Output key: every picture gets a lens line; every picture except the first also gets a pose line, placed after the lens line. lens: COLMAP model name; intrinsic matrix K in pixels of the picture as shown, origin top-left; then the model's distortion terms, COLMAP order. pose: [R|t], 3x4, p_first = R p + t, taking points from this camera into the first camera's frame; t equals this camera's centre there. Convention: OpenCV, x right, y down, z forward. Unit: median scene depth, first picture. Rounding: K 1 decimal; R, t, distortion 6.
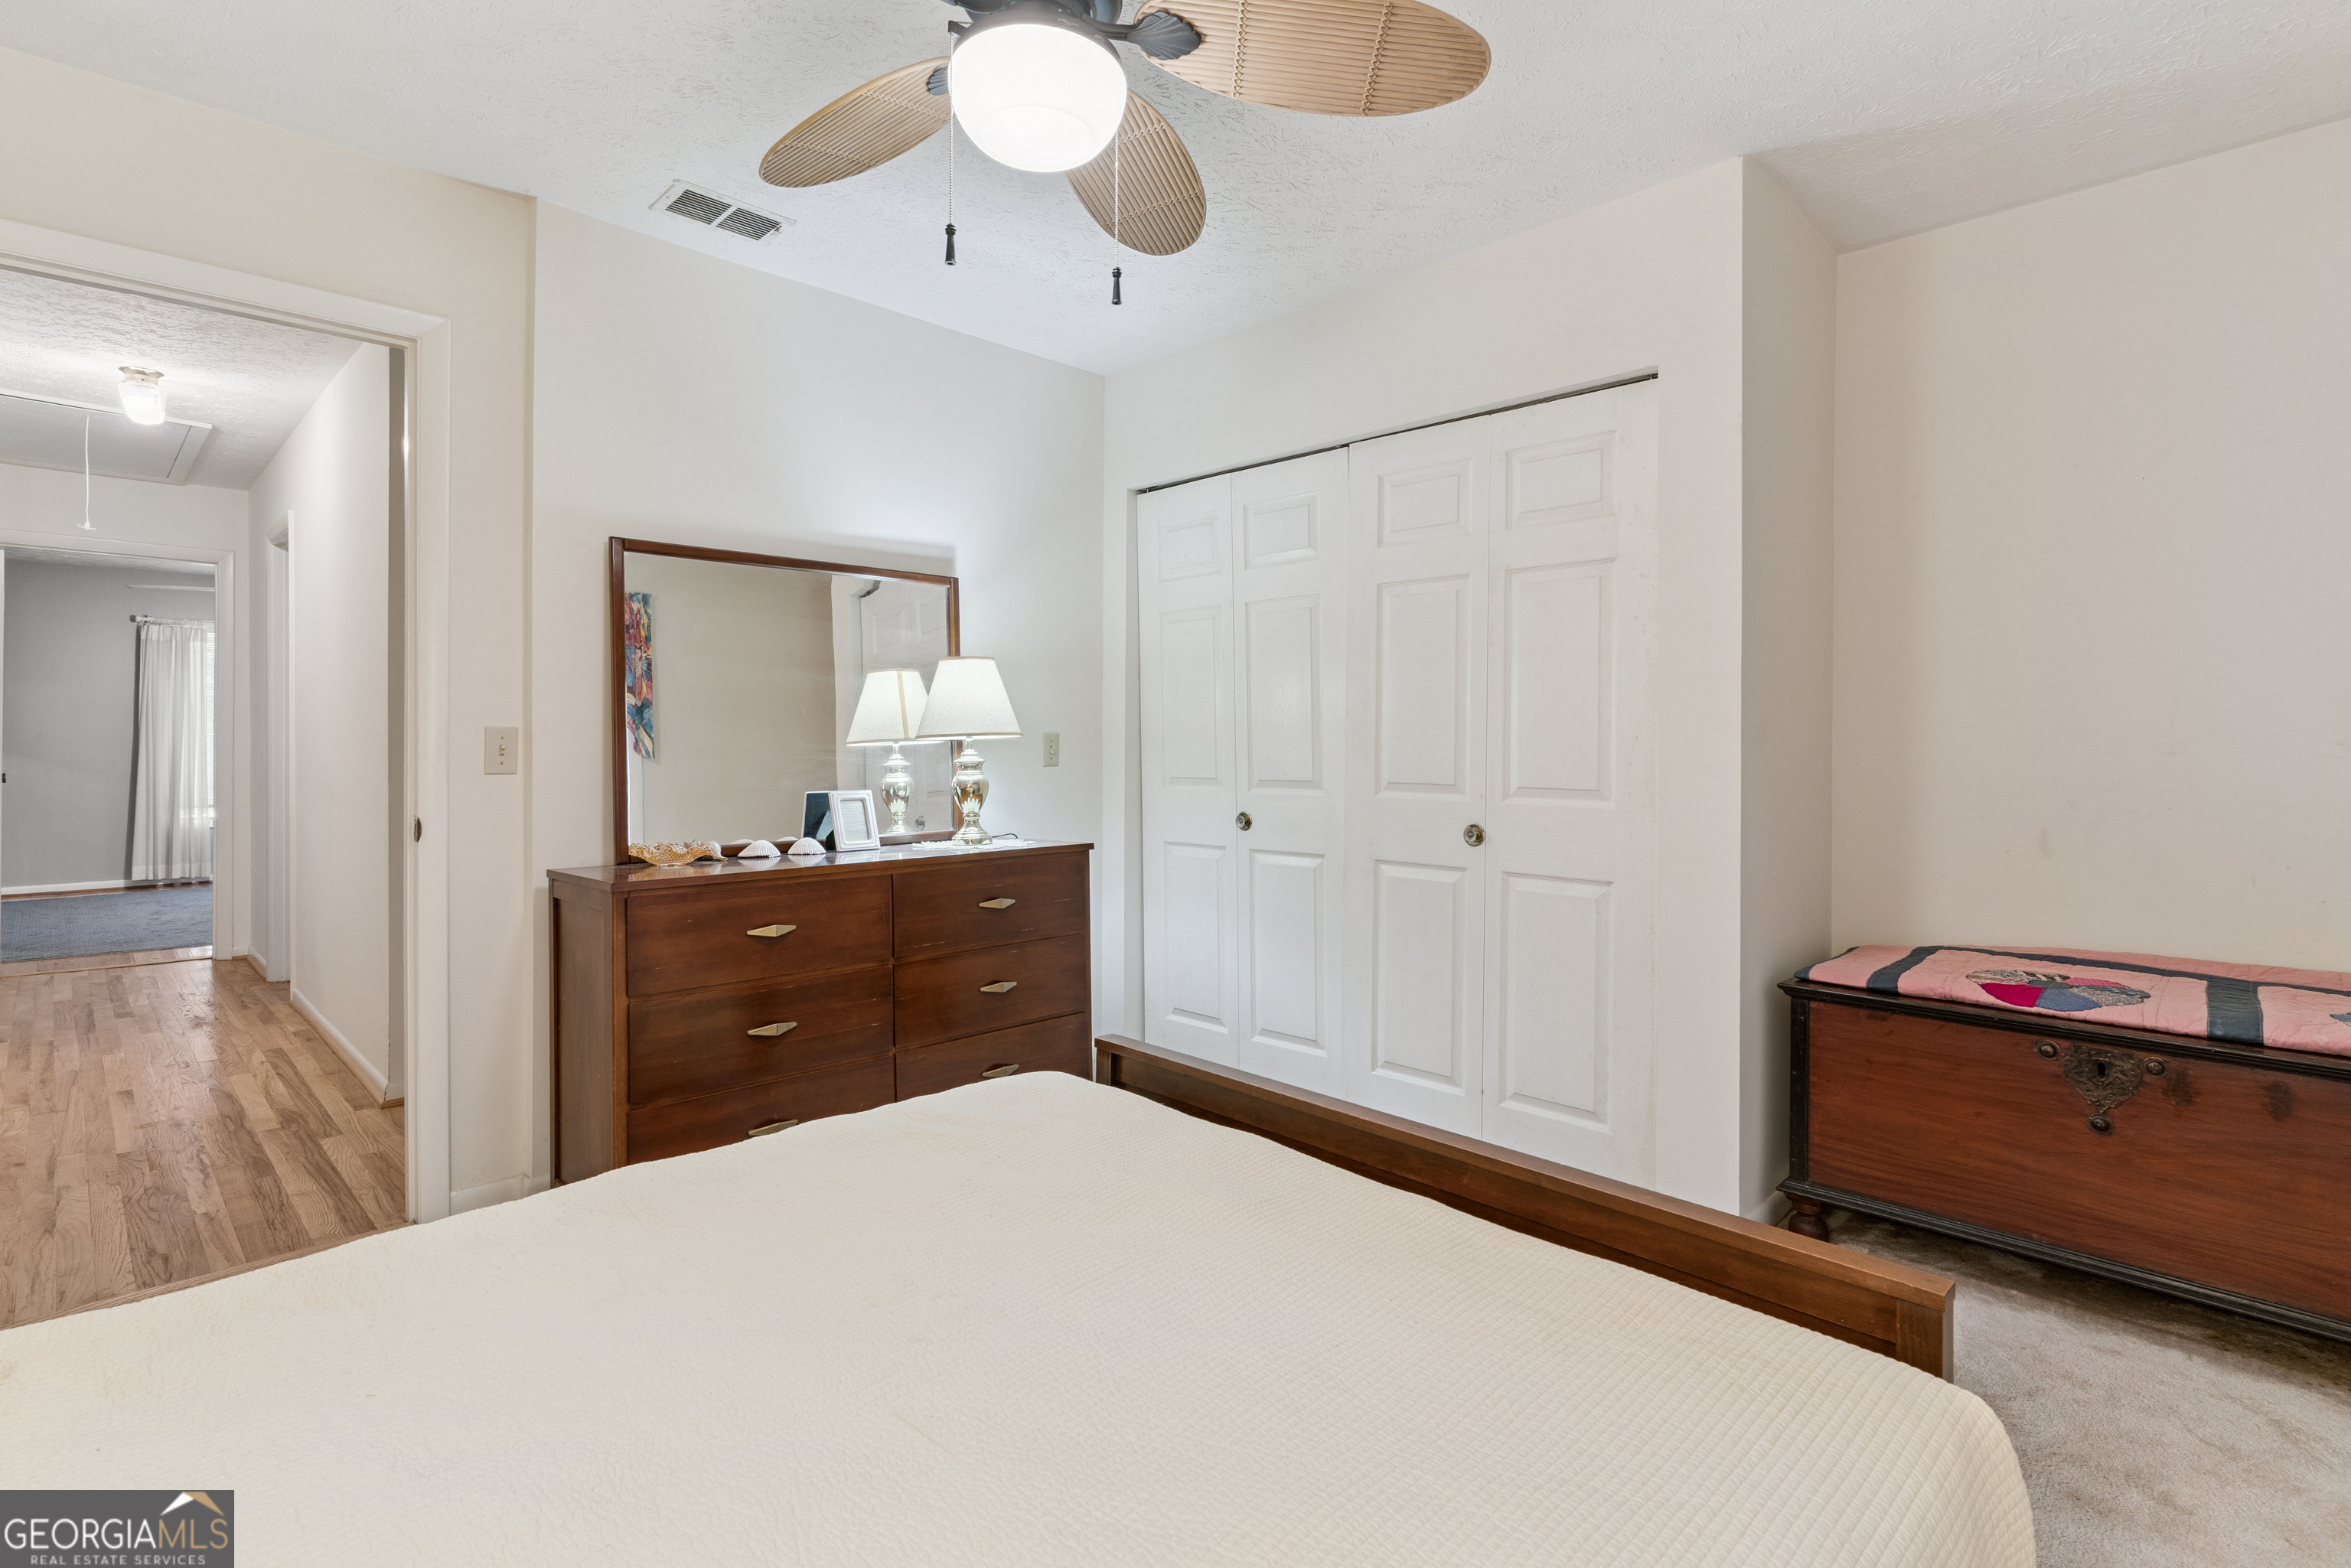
lens RADIAL K [[1122.4, 0, 1165.1], [0, 1122.4, 756.8], [0, 0, 1]] dist [0.000828, 0.000431]
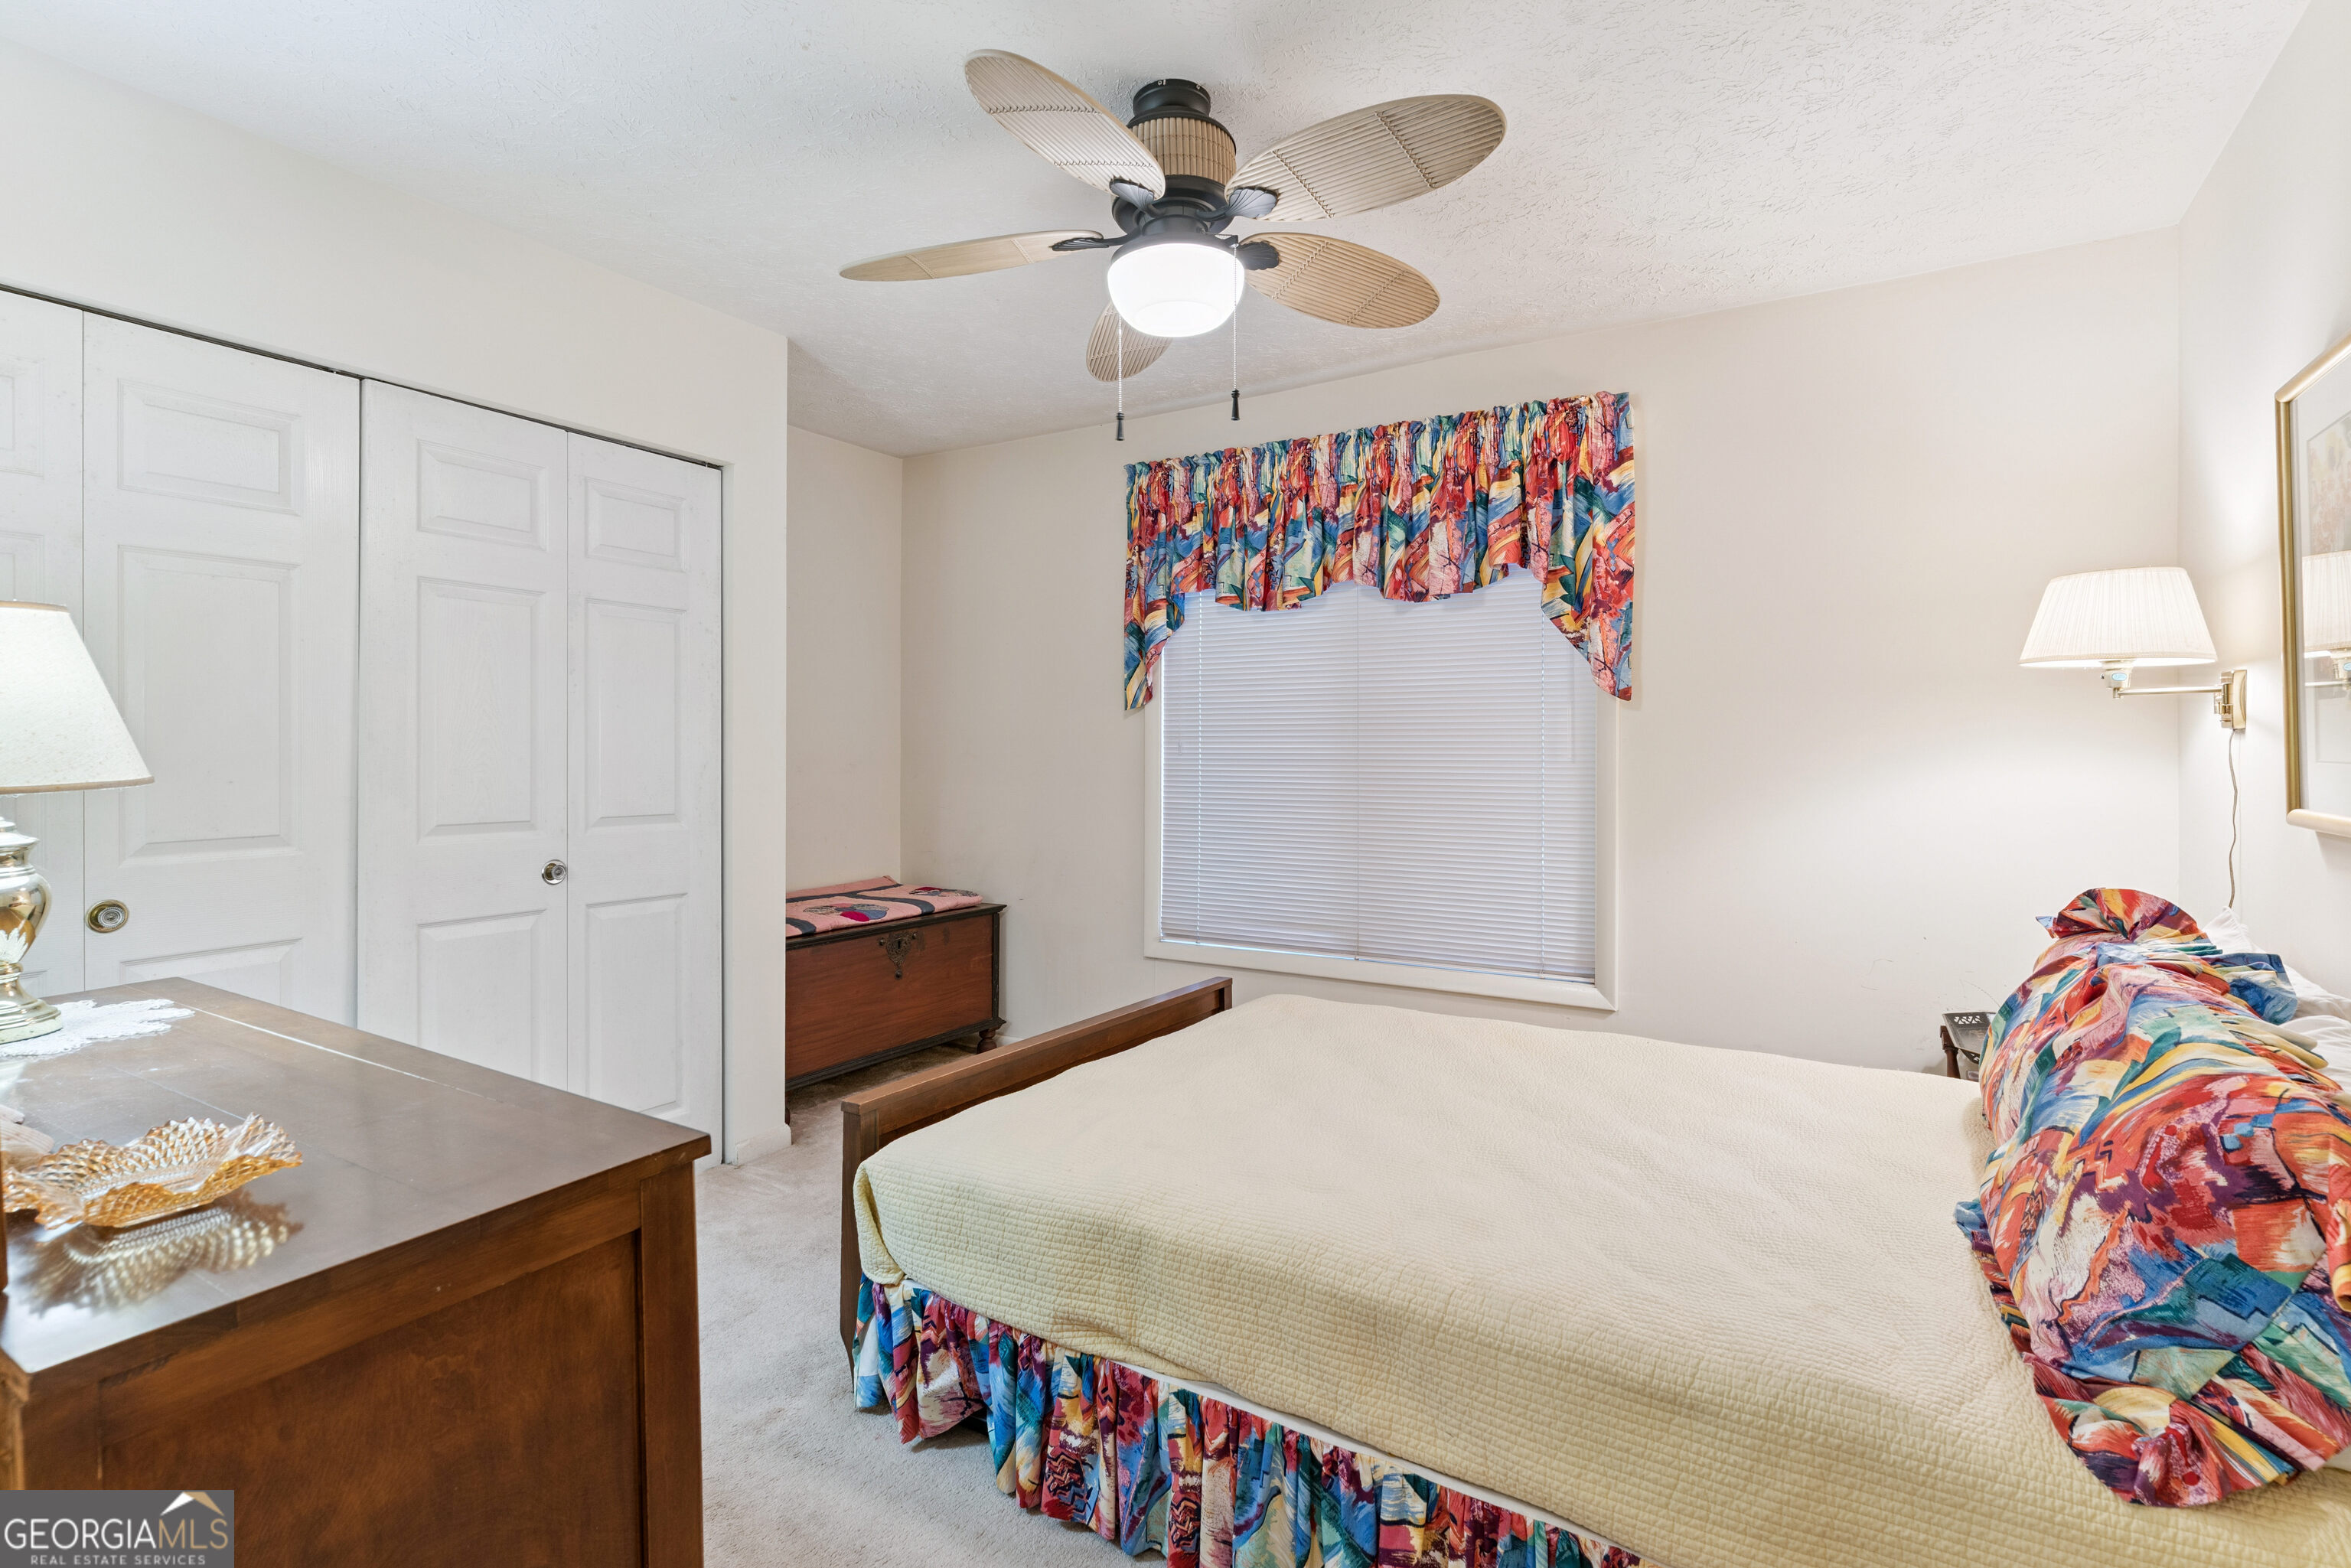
lens RADIAL K [[1122.4, 0, 1165.1], [0, 1122.4, 756.8], [0, 0, 1]] dist [0.000828, 0.000431]
pose [[-0.244799, -0.009827, 0.969524, -0.776193], [0.010138, 0.999868, 0.012694, -0.034350], [-0.969521, 0.012936, -0.244668, 0.755068]]
